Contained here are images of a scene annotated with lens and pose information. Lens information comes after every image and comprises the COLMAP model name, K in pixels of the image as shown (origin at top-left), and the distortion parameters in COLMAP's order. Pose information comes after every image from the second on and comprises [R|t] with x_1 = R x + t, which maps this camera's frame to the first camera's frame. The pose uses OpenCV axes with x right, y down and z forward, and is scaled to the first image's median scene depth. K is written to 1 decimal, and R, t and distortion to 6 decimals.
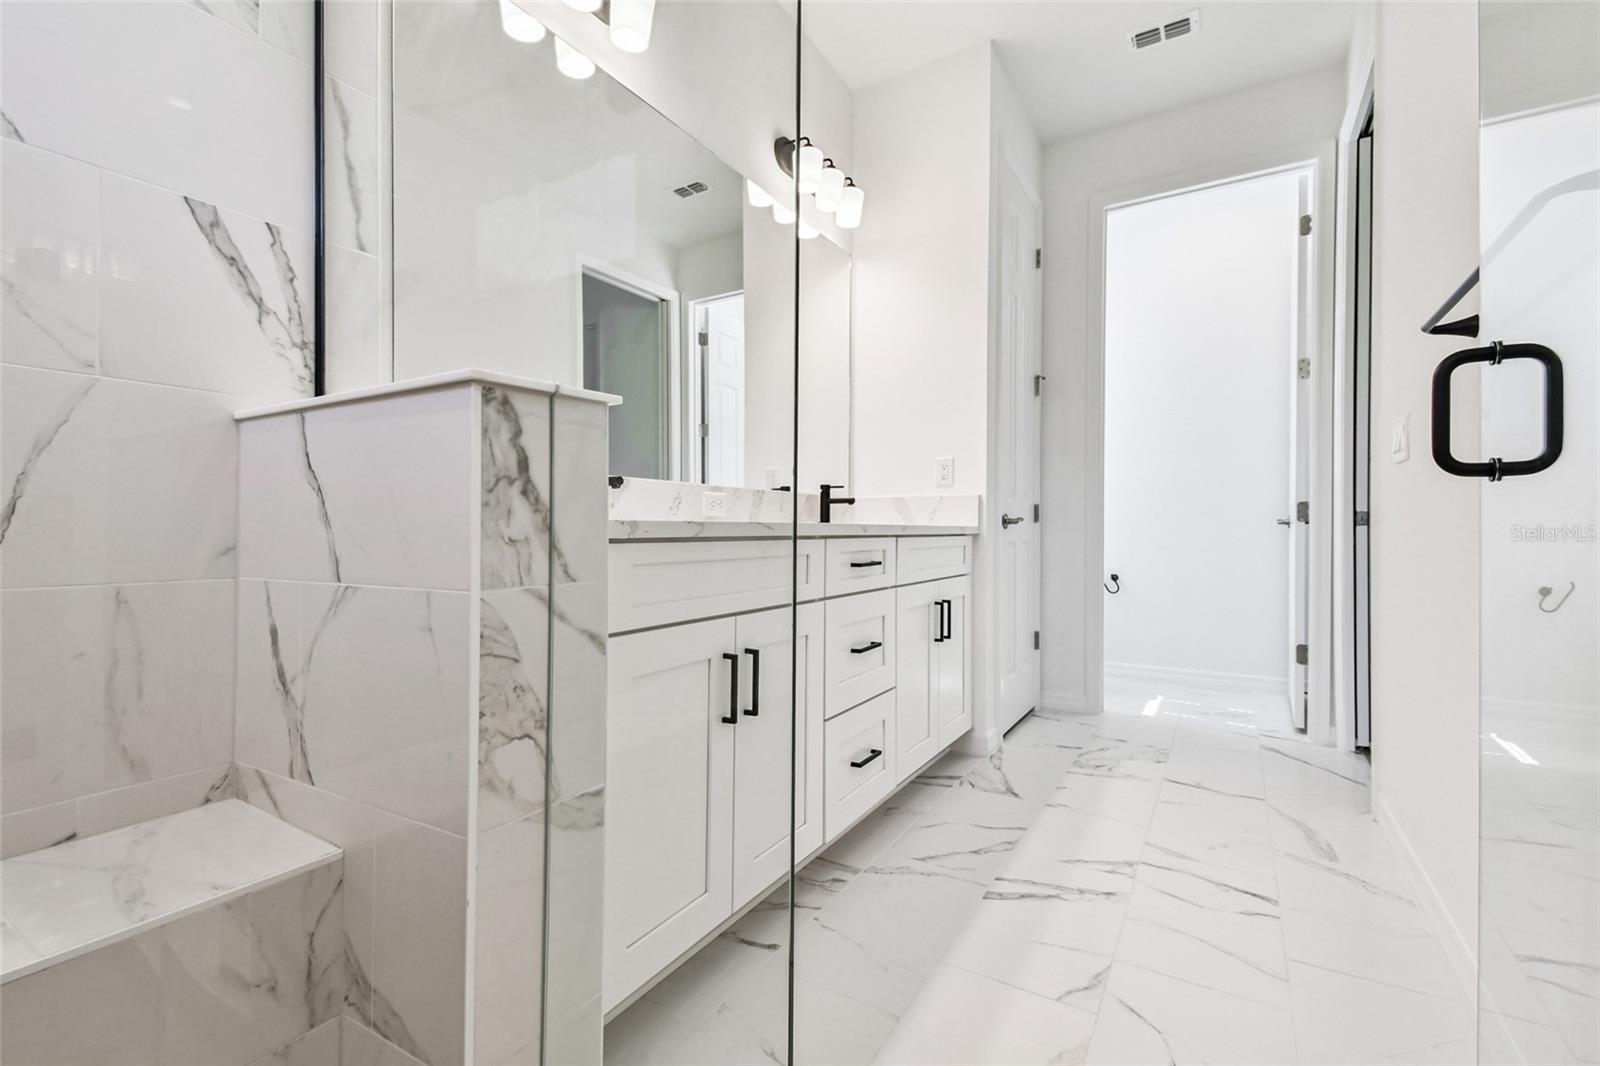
lens RADIAL K [[688.4, 0, 800.0], [0, 688.4, 533.0], [0, 0, 1]] dist [0.023345, 0.000002]
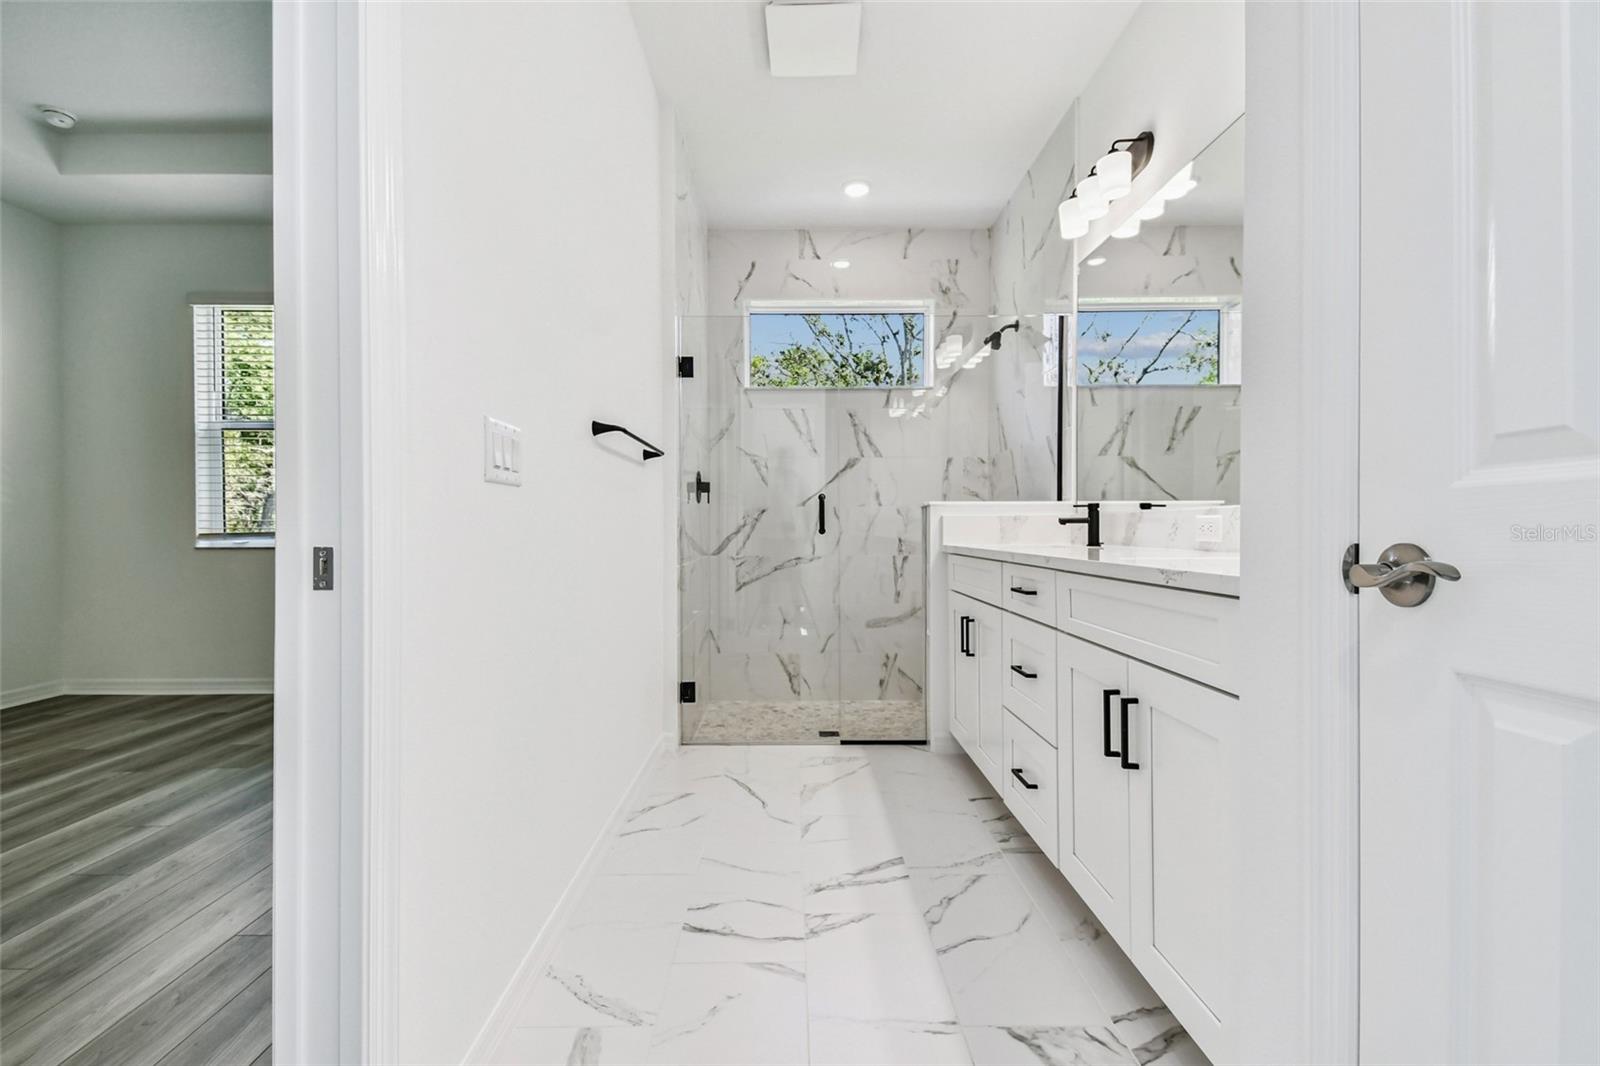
lens RADIAL K [[733.6, 0, 811.1], [0, 733.6, 527.9], [0, 0, 1]] dist [0.001036, 0.000033]
pose [[-0.835173, 0.002270, -0.549983, 1.017713], [-0.003695, 0.999946, 0.009737, -0.064336], [0.549975, 0.010164, -0.835119, 1.821799]]
